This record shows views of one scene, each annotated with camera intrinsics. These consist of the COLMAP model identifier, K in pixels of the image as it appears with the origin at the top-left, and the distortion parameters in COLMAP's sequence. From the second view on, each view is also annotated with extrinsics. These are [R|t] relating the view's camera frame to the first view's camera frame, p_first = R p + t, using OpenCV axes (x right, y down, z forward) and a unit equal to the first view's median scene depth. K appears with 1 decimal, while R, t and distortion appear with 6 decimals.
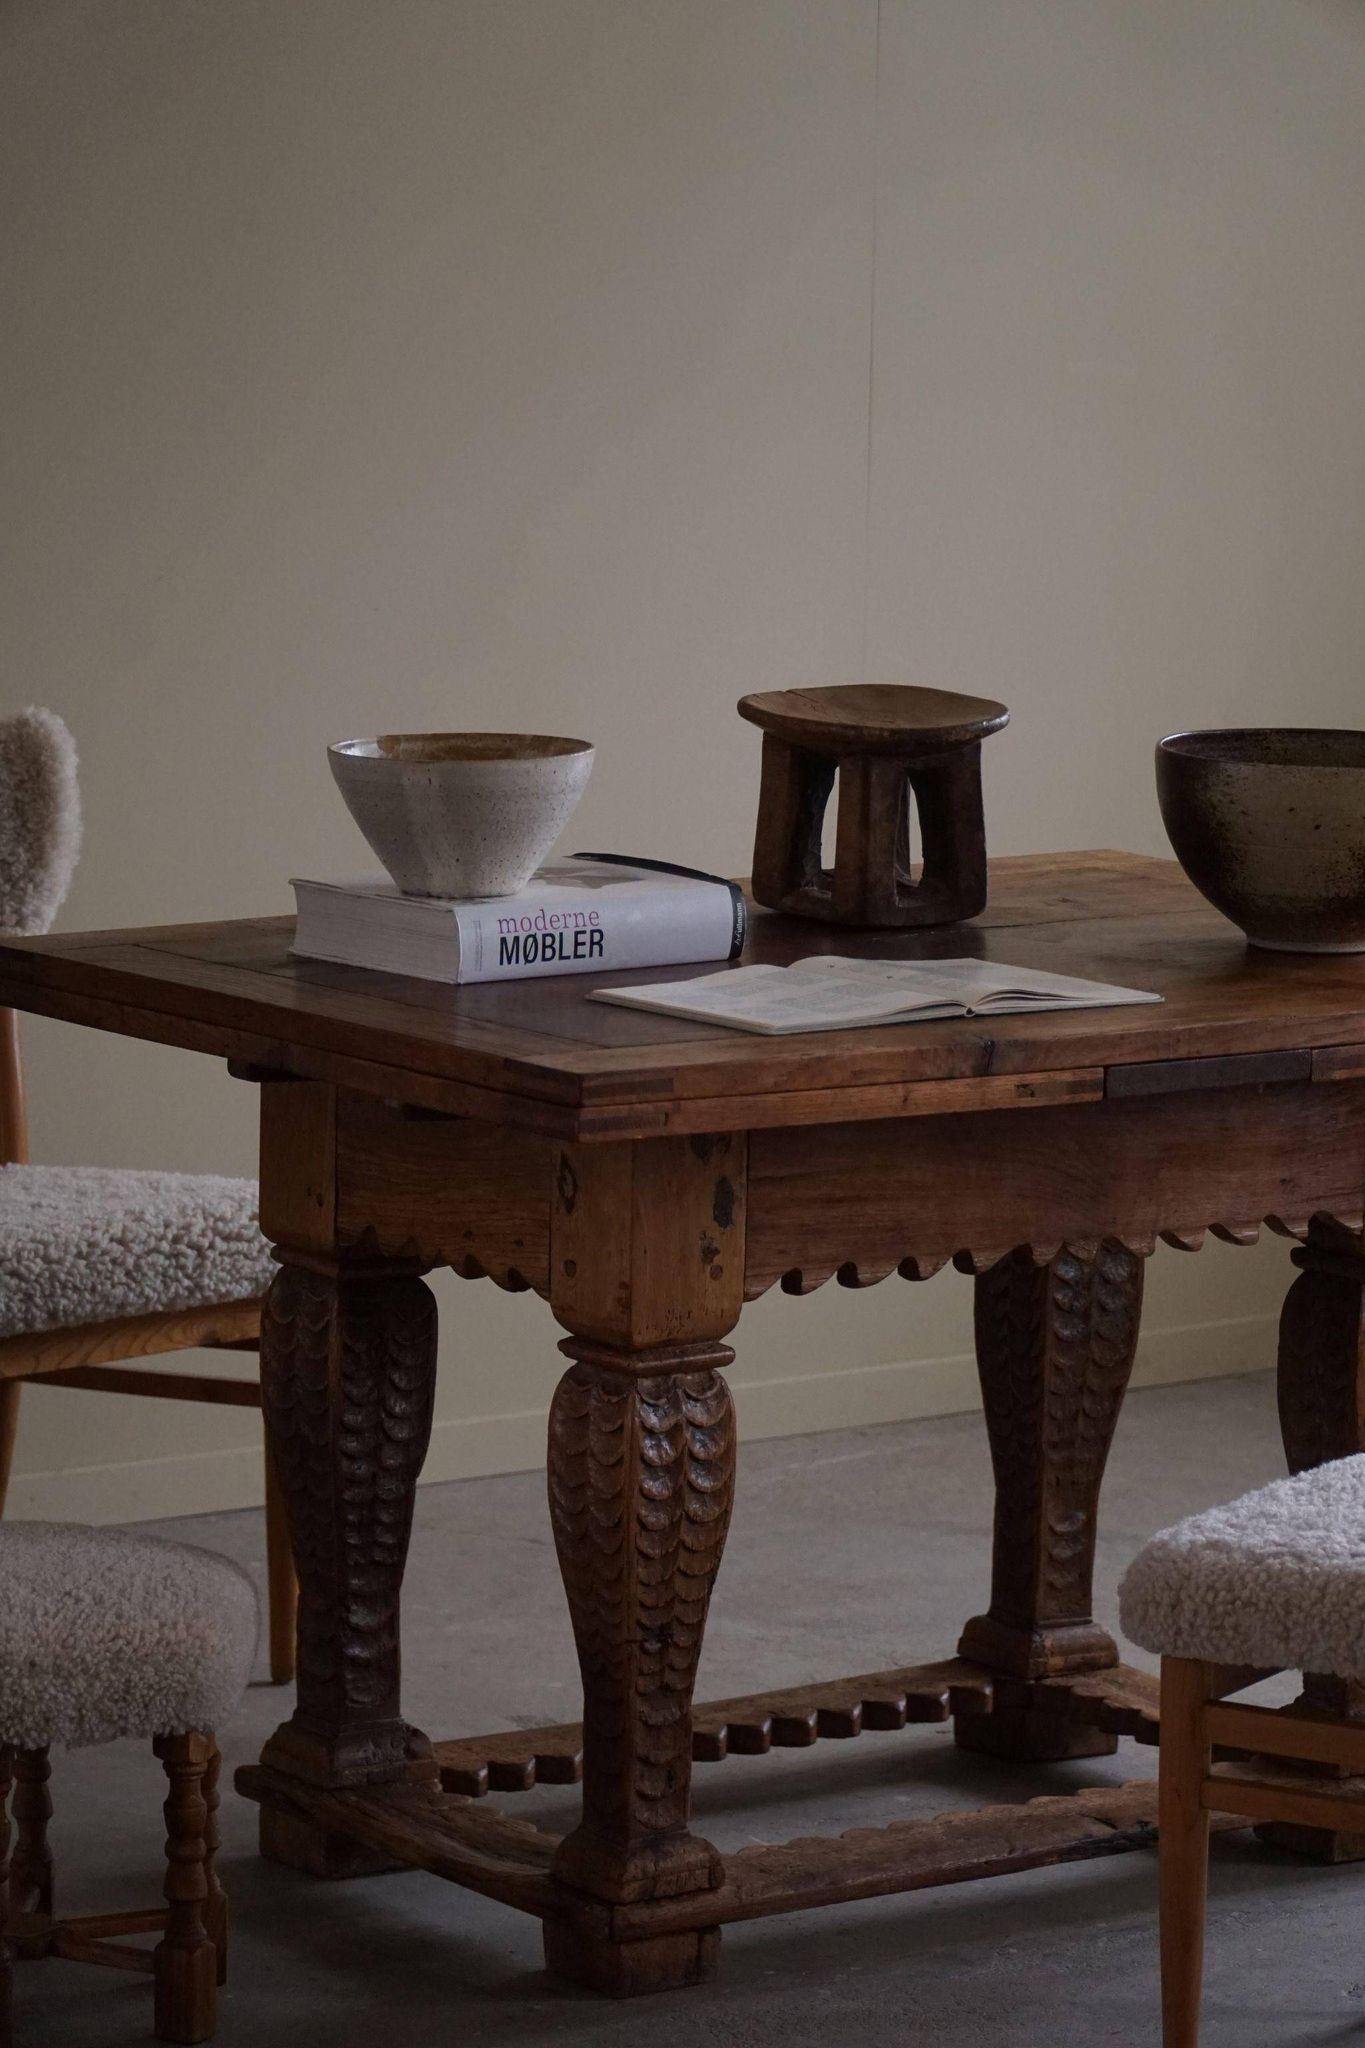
lens RADIAL K [[7513.7, 0, 682.6], [0, 7513.7, 1216.7], [0, 0, 1]] dist [-0.667819, -2.928294]
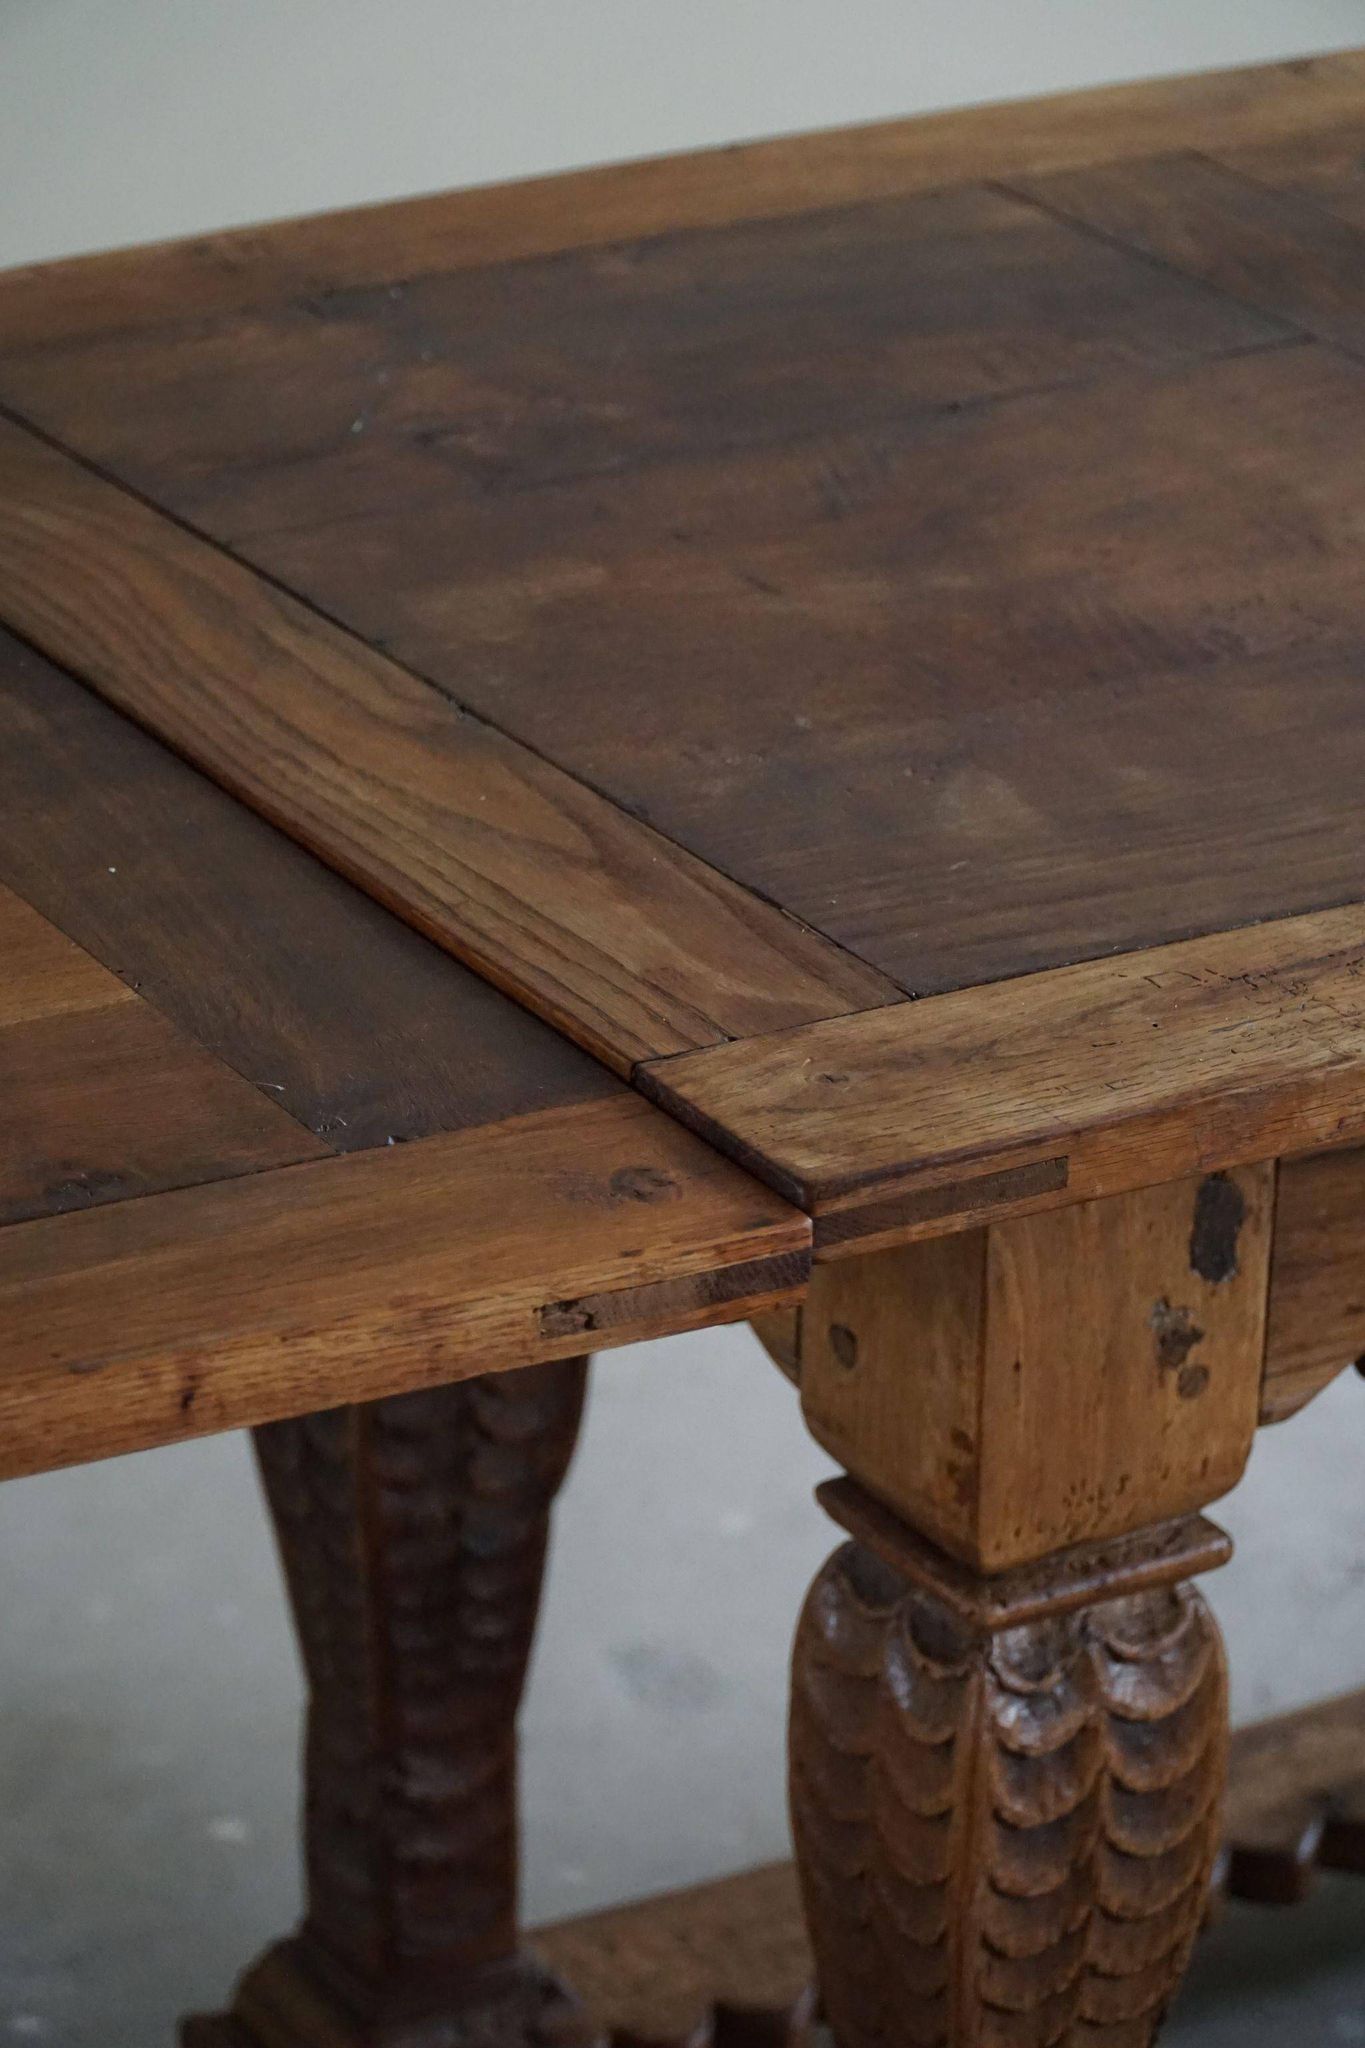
lens RADIAL K [[7513.7, 0, 682.6], [0, 7513.7, 1216.7], [0, 0, 1]] dist [-0.667819, -2.928294]
pose [[0.995674, 0.040225, -0.083756, 0.010553], [-0.016990, 0.965054, 0.261501, -0.107381], [0.091348, -0.258947, 0.961562, 0.596850]]
